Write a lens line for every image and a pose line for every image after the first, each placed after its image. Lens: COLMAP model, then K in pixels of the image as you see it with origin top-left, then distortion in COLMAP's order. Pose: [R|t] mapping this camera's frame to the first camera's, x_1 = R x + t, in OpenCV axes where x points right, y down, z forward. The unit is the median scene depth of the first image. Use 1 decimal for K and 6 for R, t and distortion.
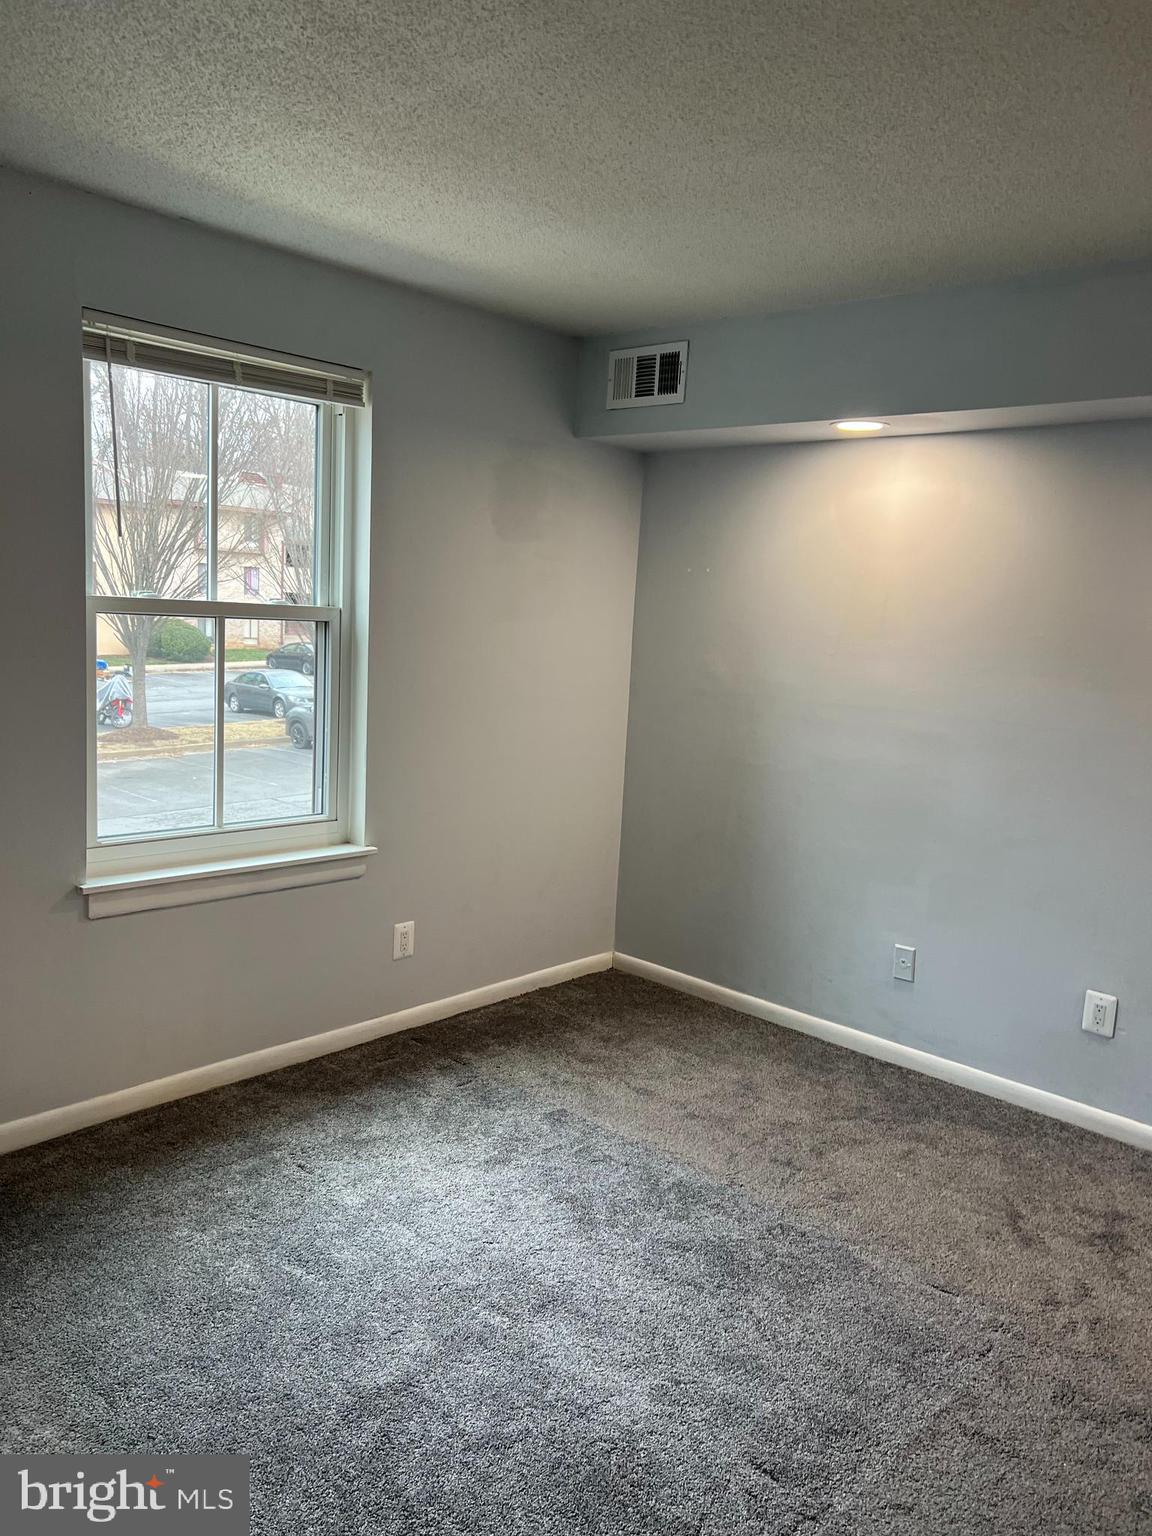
lens RADIAL K [[1168.6, 0, 576.0], [0, 1168.6, 768.0], [0, 0, 1]] dist [0.023715, -0.007197]
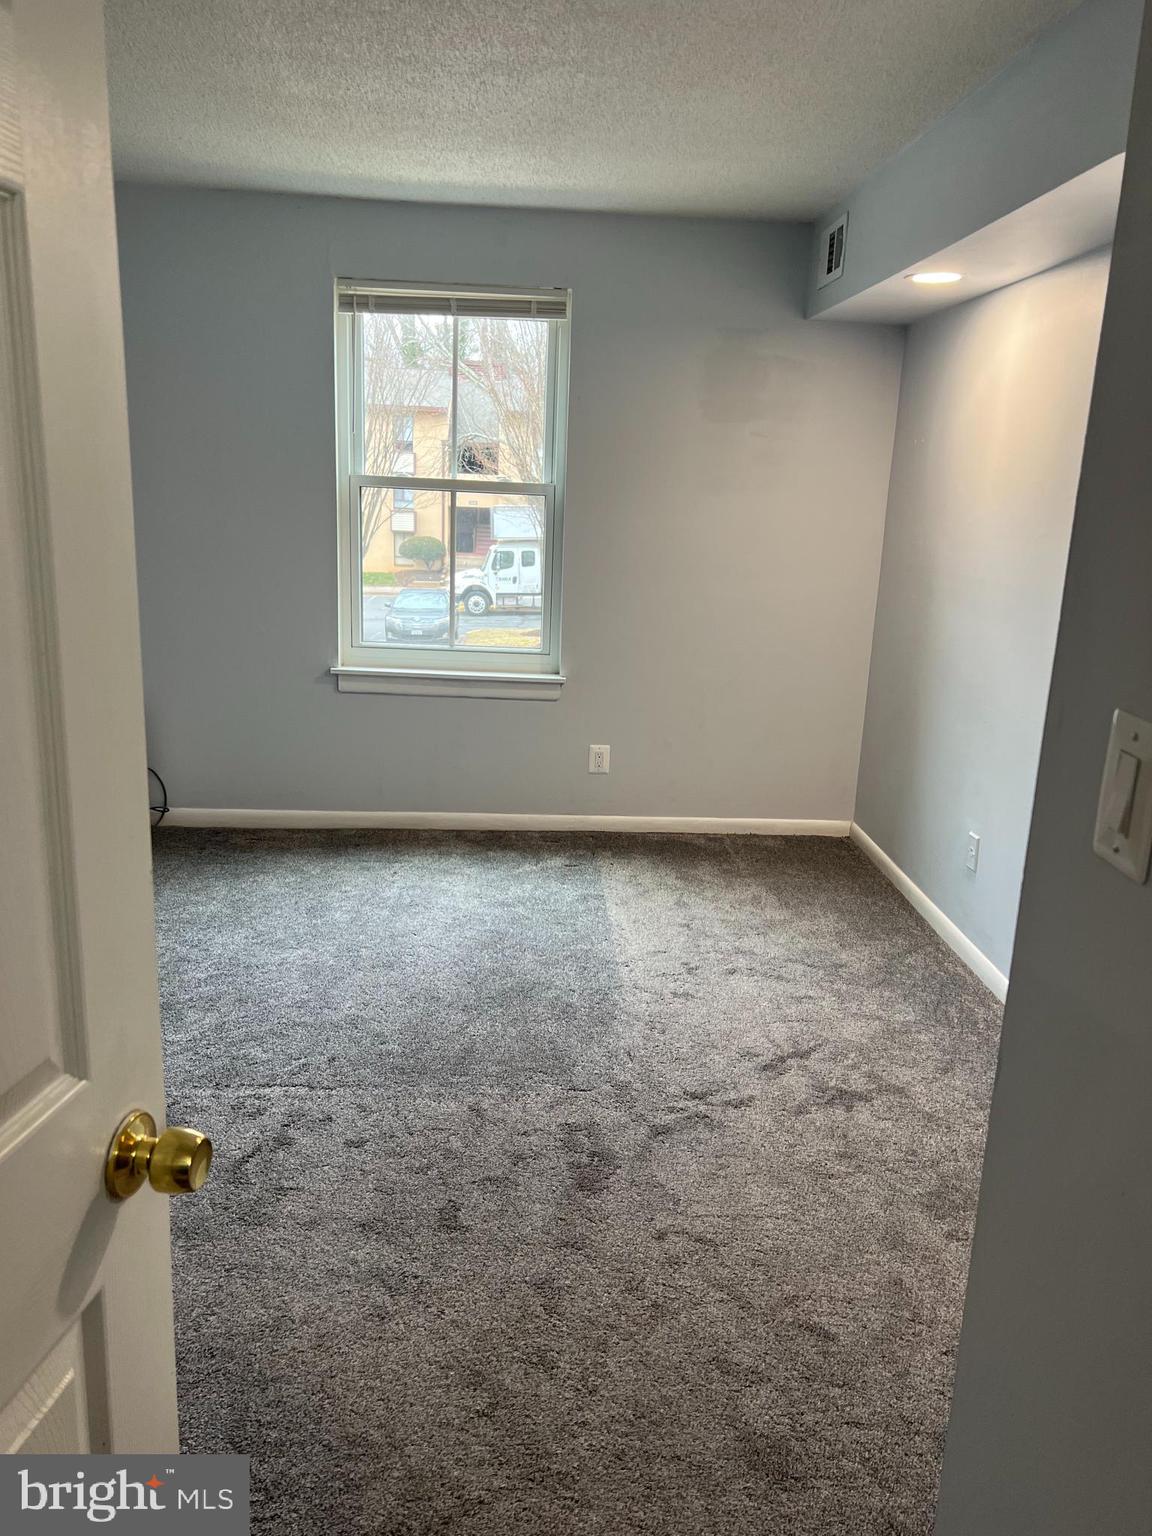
lens RADIAL K [[1142.9, 0, 576.0], [0, 1142.9, 768.0], [0, 0, 1]] dist [0.071171, -0.099289]
pose [[0.721973, 0.141462, -0.677306, 0.729762], [-0.100041, 0.989933, 0.100119, 0.041545], [0.684651, -0.004525, 0.728857, 0.108126]]
